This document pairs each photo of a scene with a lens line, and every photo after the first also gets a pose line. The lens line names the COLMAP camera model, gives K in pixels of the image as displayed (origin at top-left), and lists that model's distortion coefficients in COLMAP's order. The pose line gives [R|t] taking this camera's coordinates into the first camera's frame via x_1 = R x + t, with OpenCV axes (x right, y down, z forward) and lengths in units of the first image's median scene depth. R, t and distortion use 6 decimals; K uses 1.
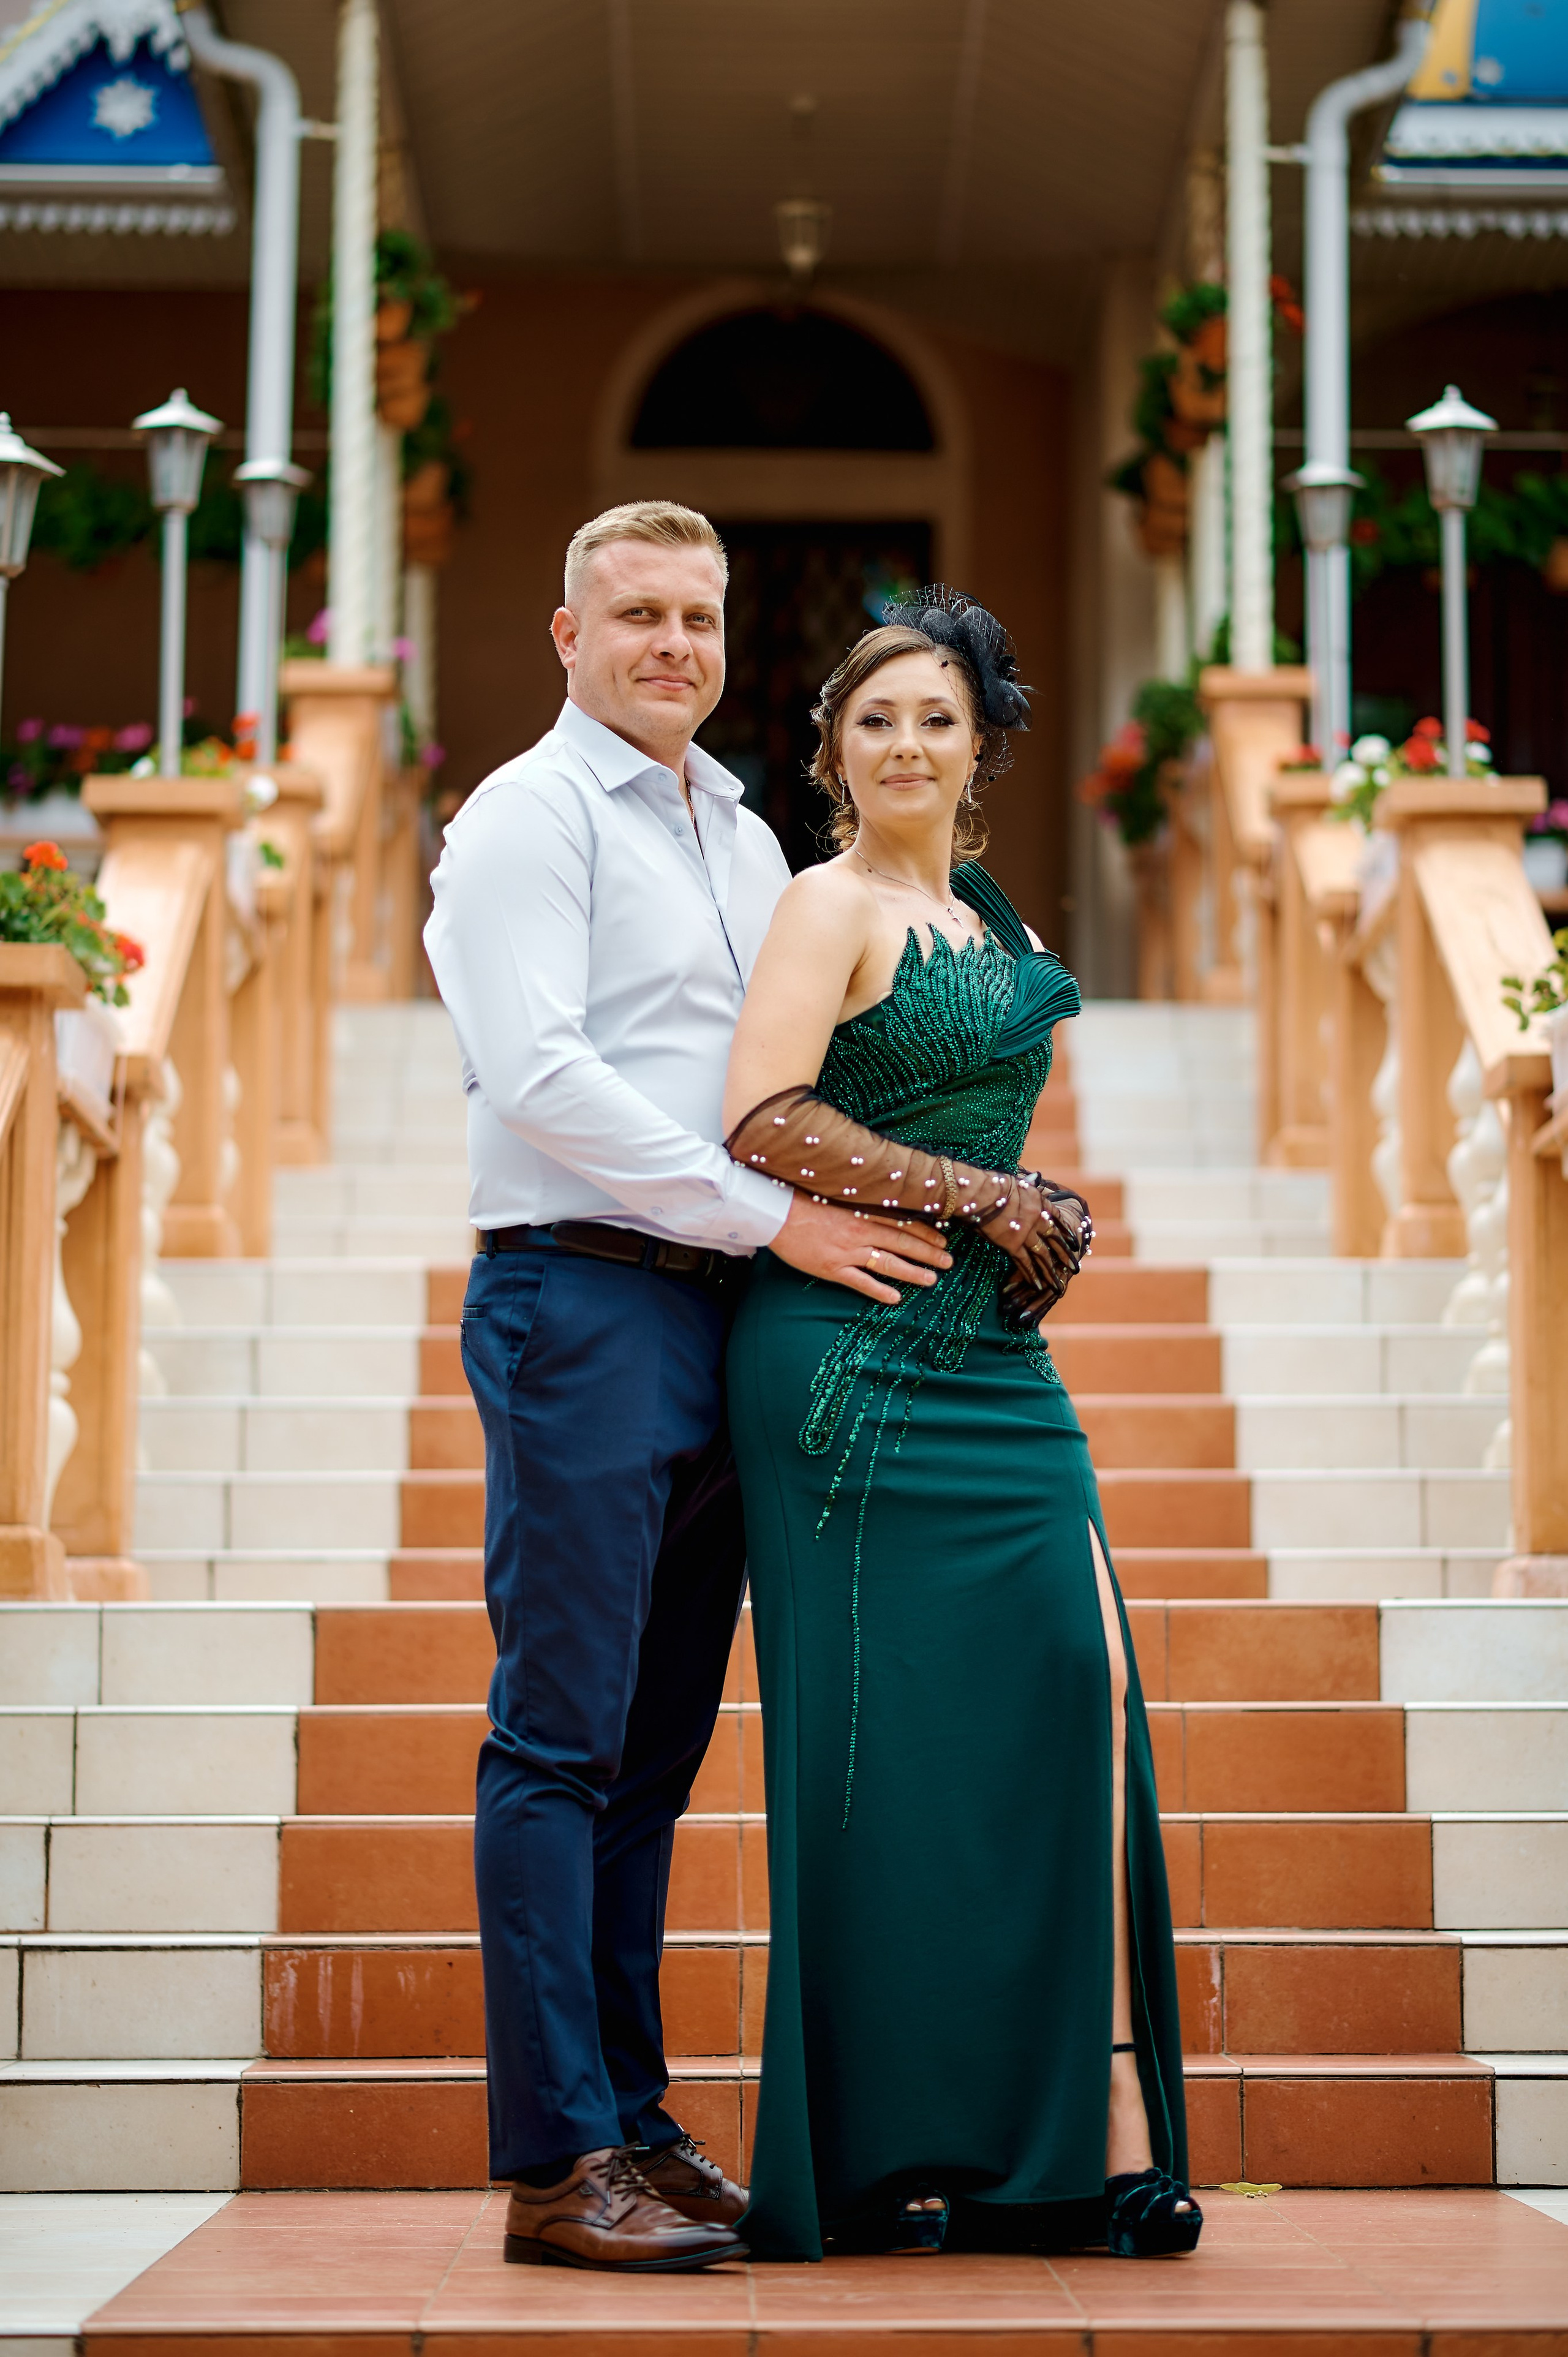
lens RADIAL K [[5789.0, 0, 781.0], [0, 5789.0, 1179.0], [0, 0, 1]] dist [0.024208, 0.670394]
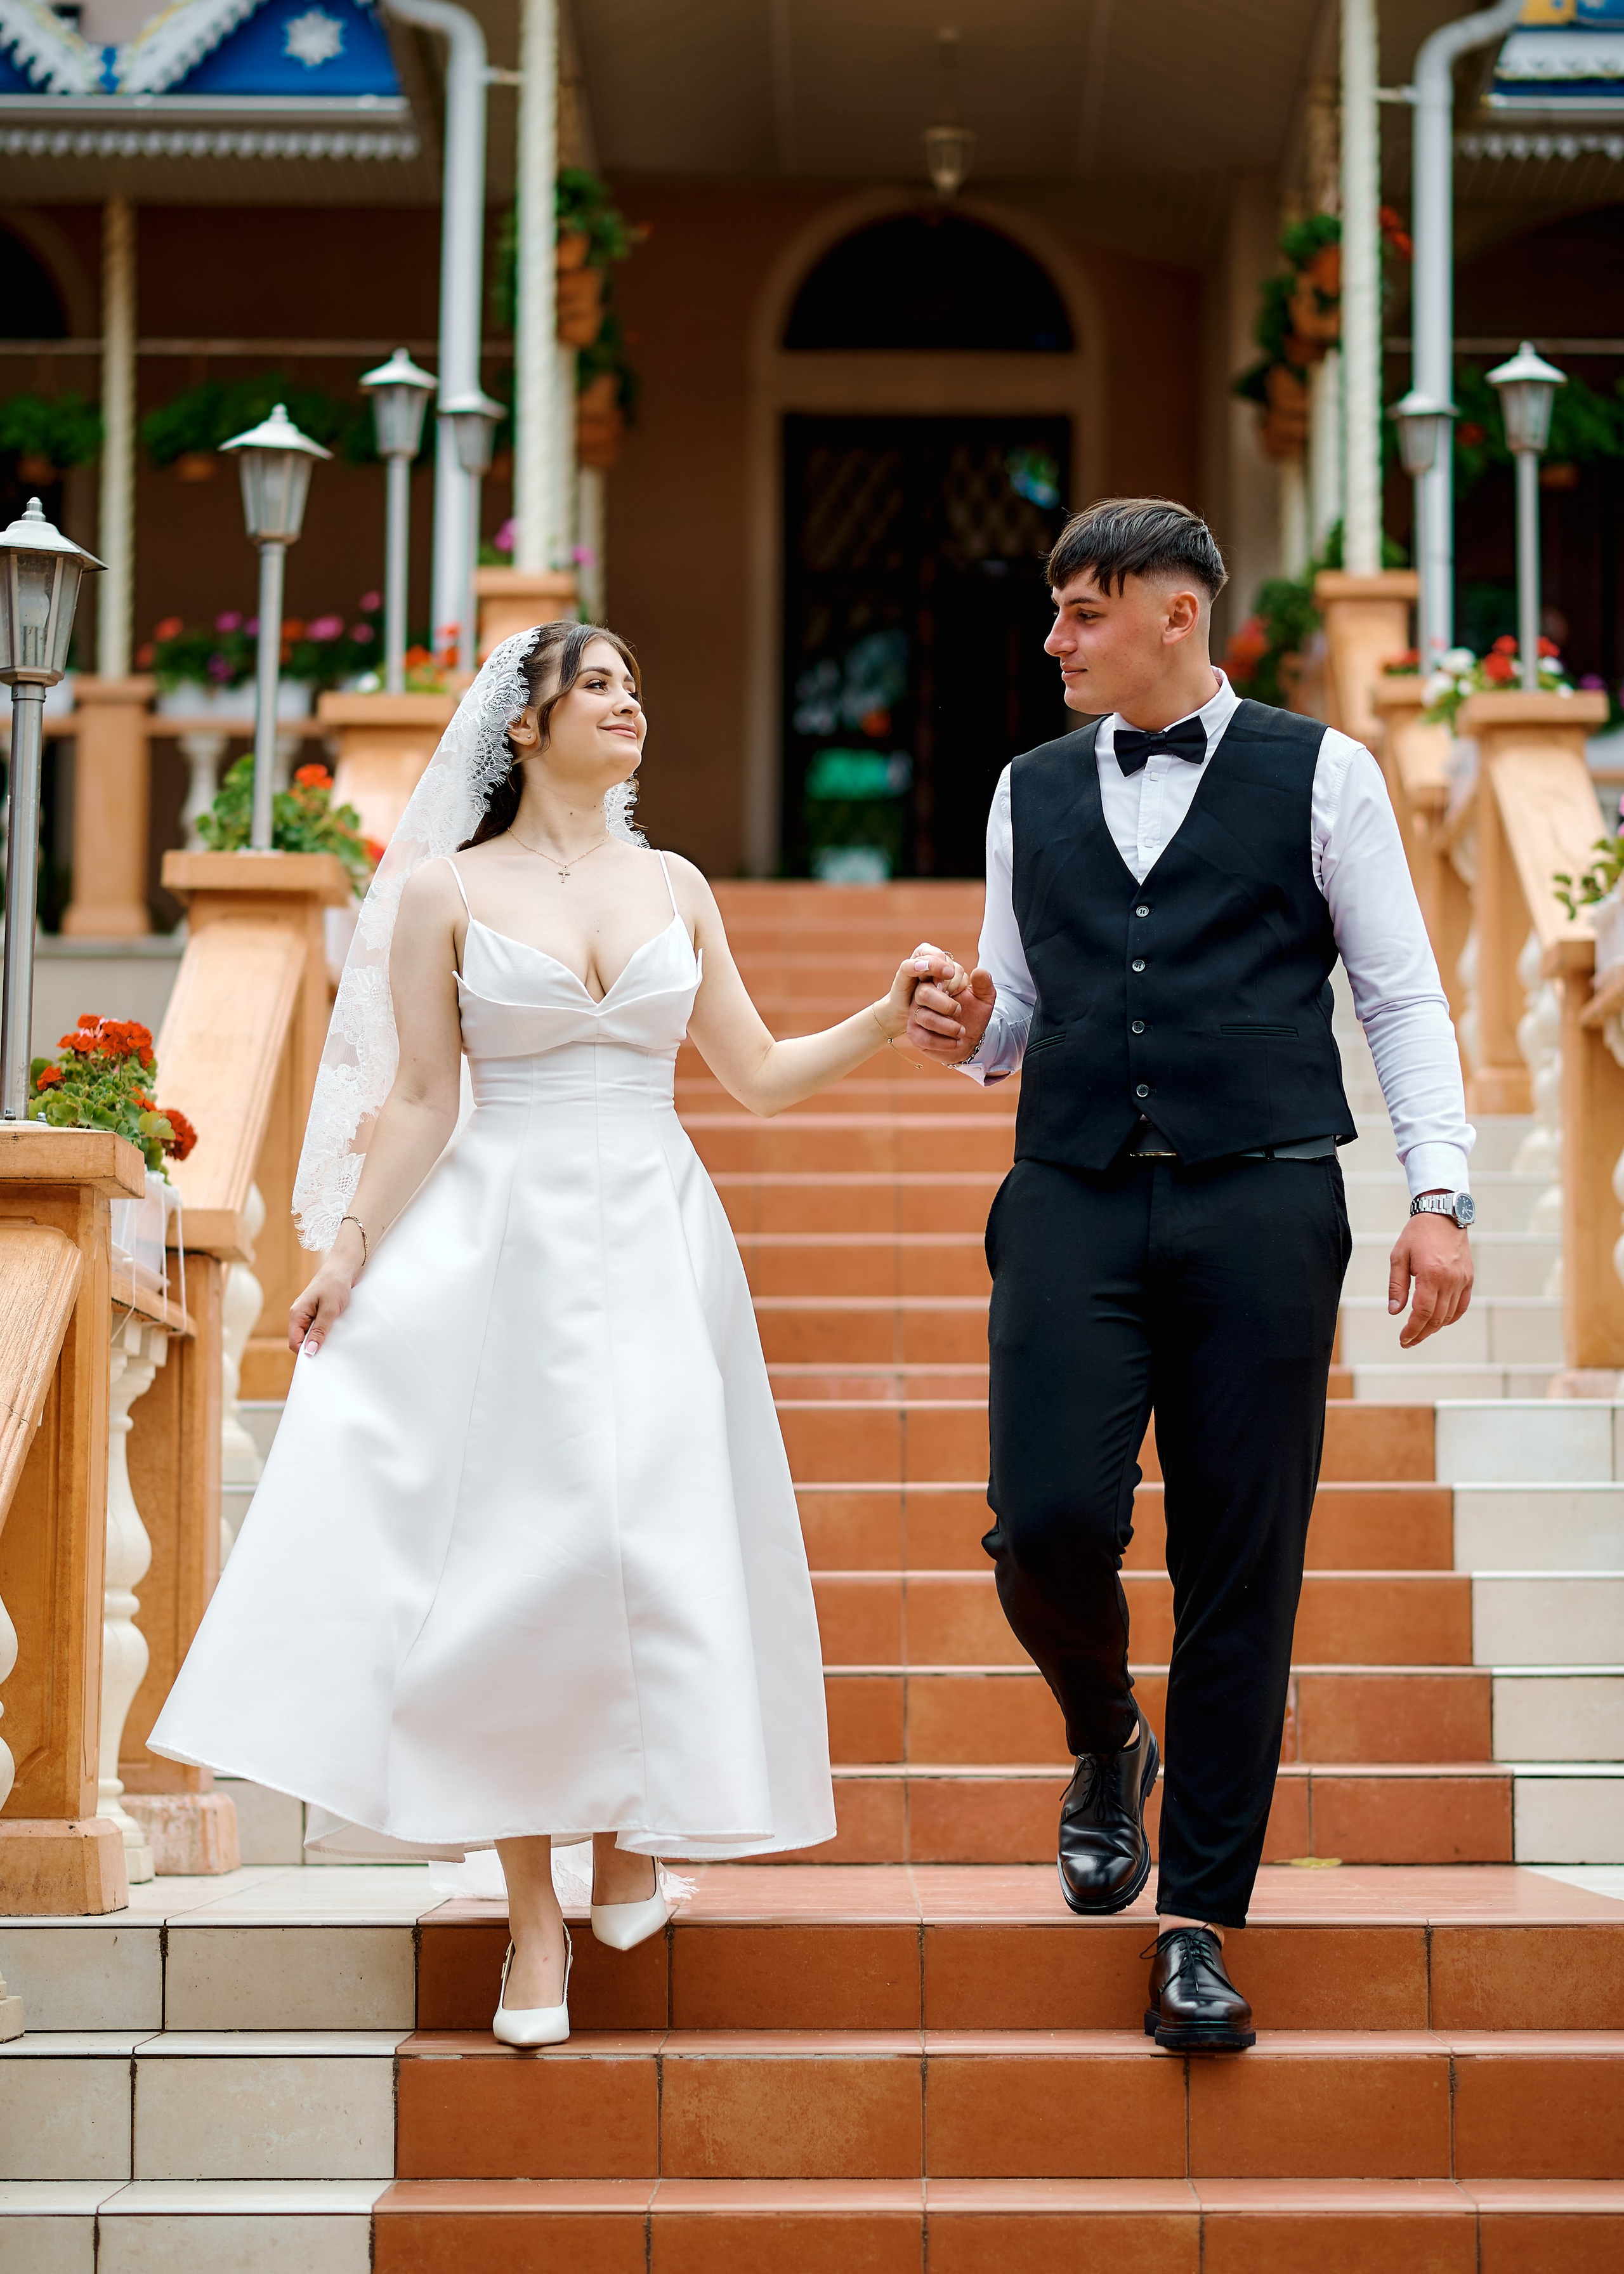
lens RADIAL K [[5864.0, 0, 815.2], [0, 5864.0, 1219.2], [0, 0, 1]] dist [0.053841, -0.162494]
pose [[0.999834, -0.000511, -0.018213, -0.001900], [0.001091, 0.999492, 0.031841, -0.002433], [0.018187, -0.031856, 0.999327, -0.140235]]
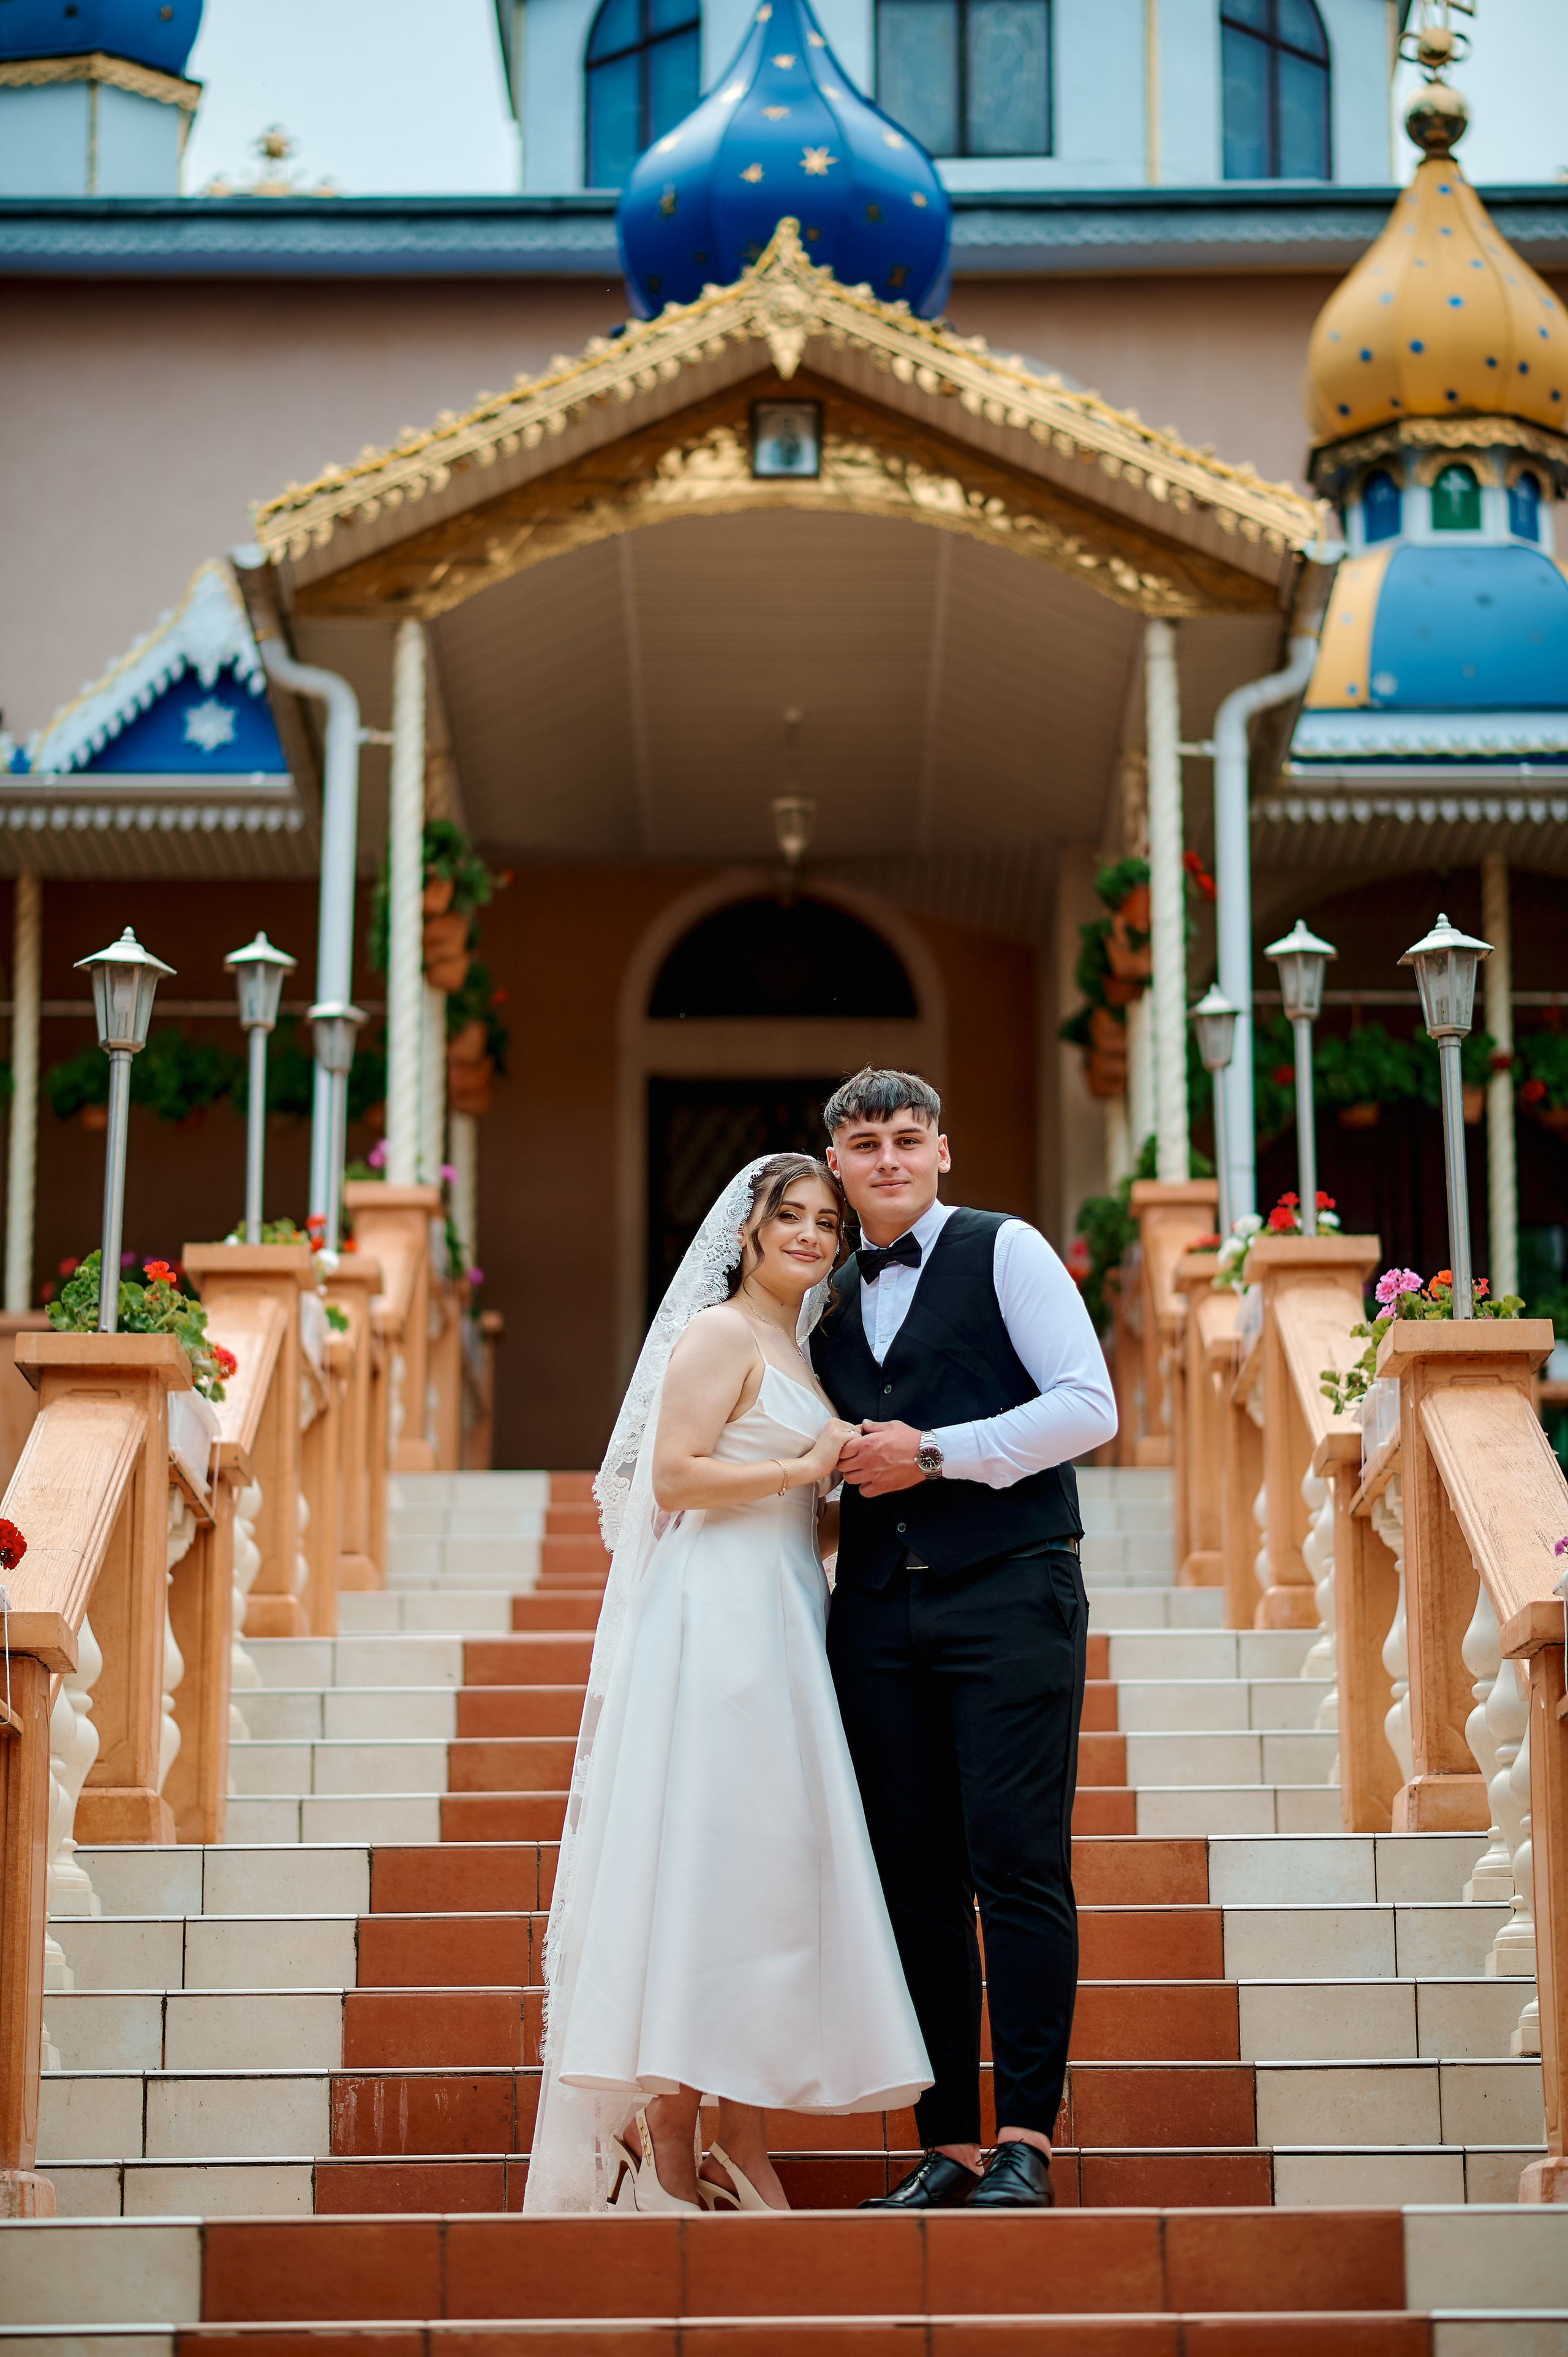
lens RADIAL K [[5539.8, 0, 782.6], [0, 5539.8, 1174.5], [0, 0, 1]] dist [0.011247, 0.587220]
pose [[0.999936, -0.009256, -0.006487, 0.012551], [0.008518, 0.994349, -0.105820, 0.036941], [0.007430, 0.105758, 0.994364, -0.148236]]
